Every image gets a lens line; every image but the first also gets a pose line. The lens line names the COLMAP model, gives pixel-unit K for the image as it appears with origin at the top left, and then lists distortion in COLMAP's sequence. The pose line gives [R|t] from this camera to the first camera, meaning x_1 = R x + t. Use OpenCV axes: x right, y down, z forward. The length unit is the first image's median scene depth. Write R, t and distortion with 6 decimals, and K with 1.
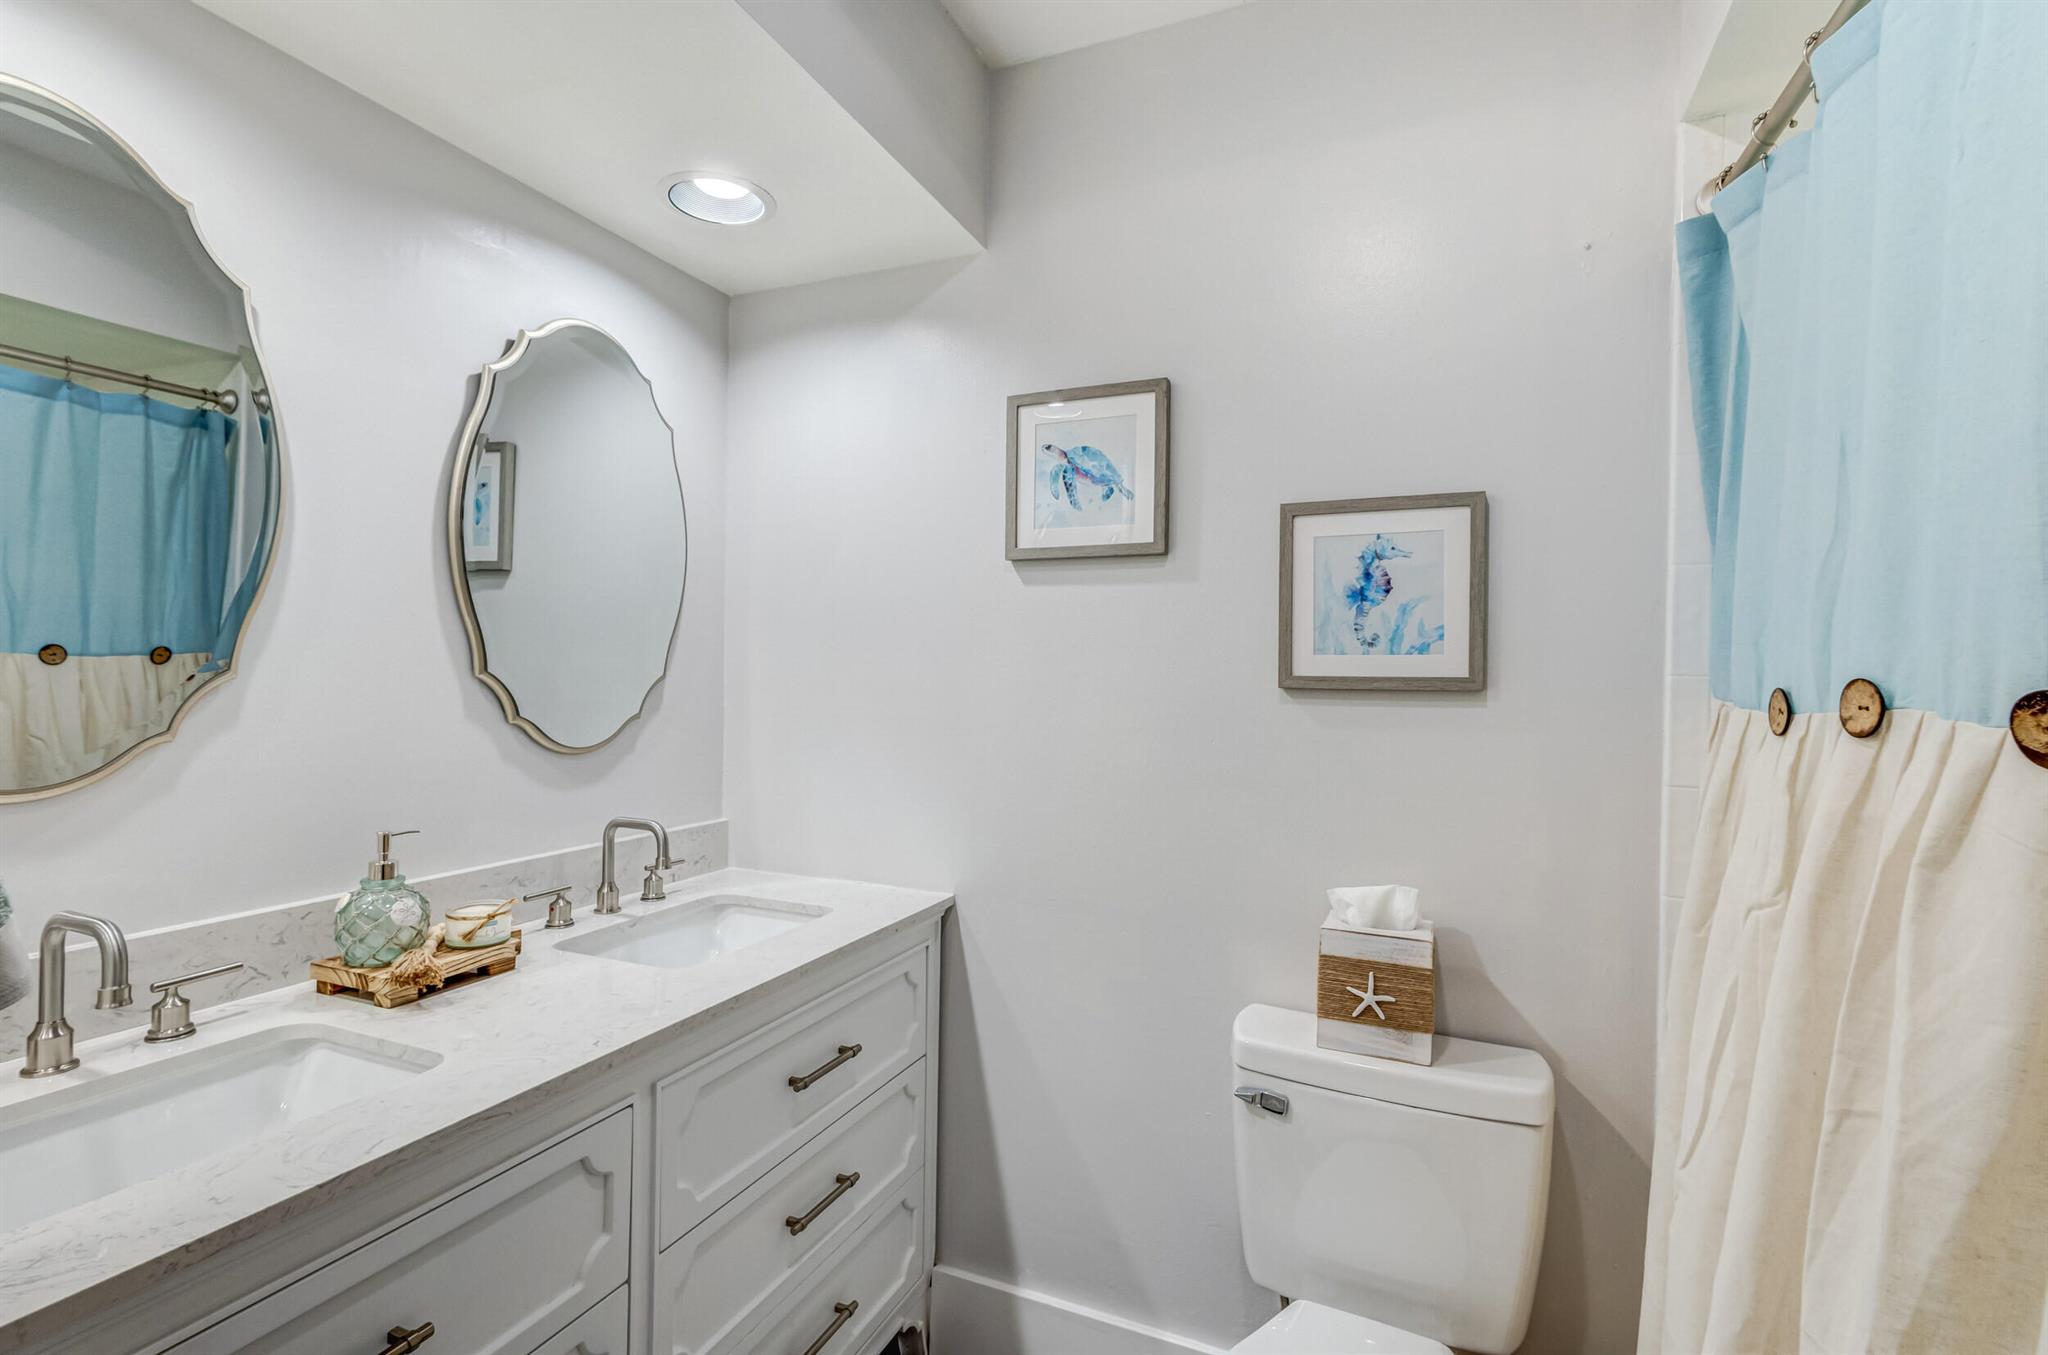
lens RADIAL K [[943.5, 0, 1029.9], [0, 943.5, 679.2], [0, 0, 1]] dist [0.000970, 0.000606]
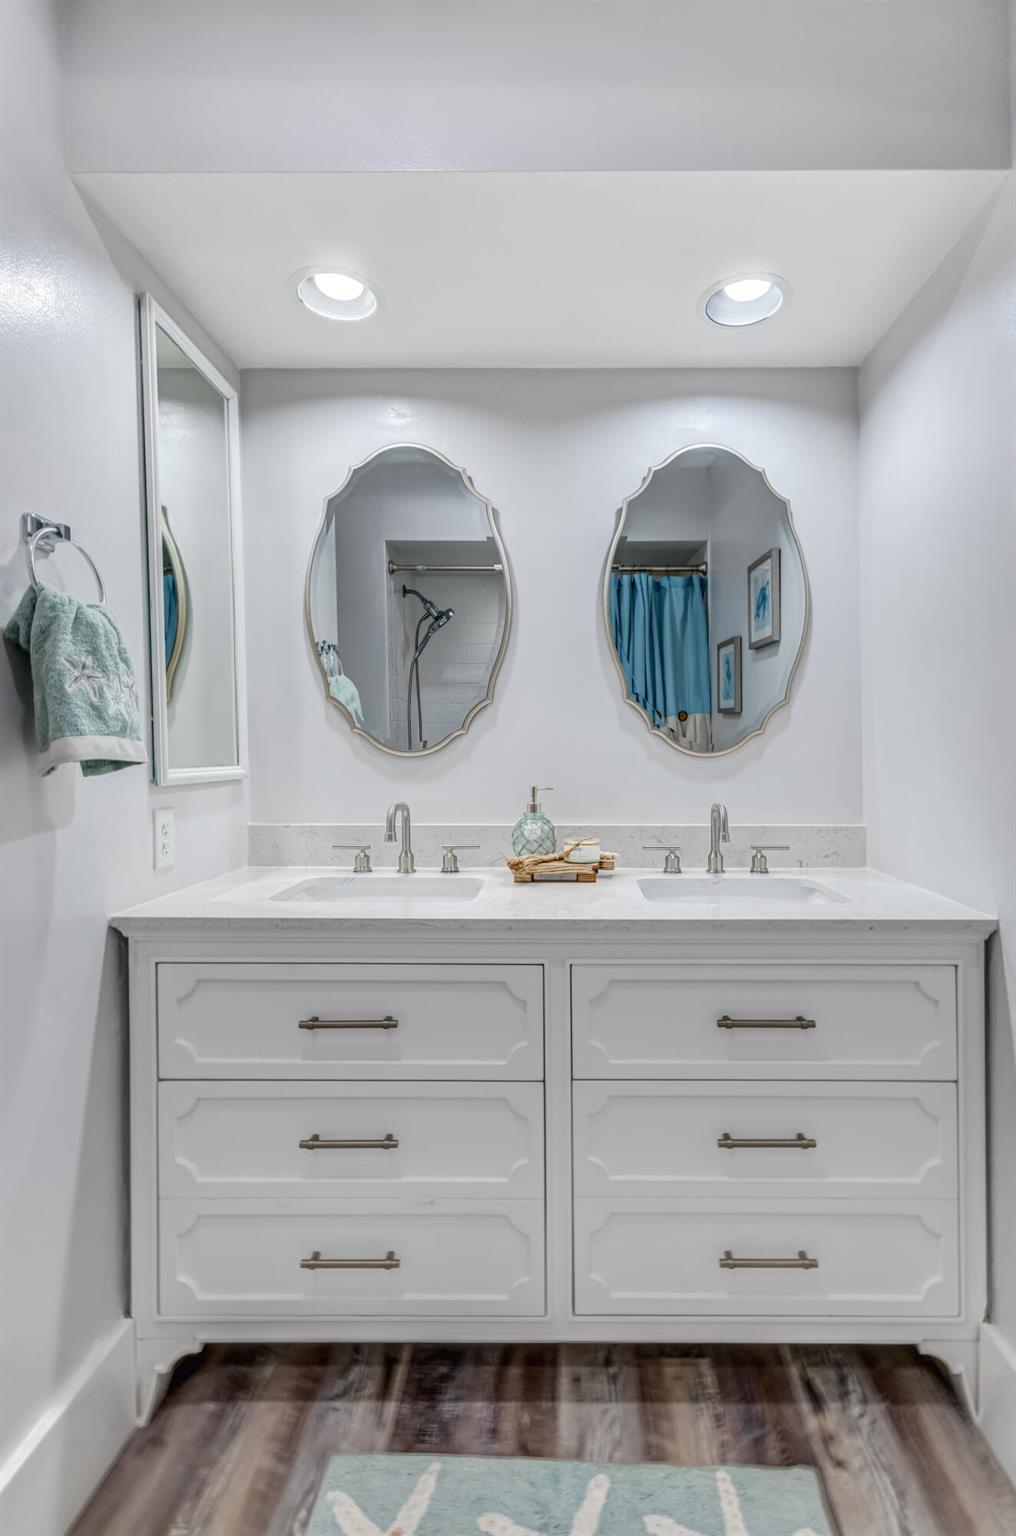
lens RADIAL K [[707.6, 0, 513.4], [0, 707.6, 757.8], [0, 0, 1]] dist [0.000970, 0.000606]
pose [[0.400723, 0.004539, -0.916188, 0.394501], [0.001085, 0.999985, 0.005429, 0.081562], [0.916198, -0.003170, 0.400712, 0.352156]]
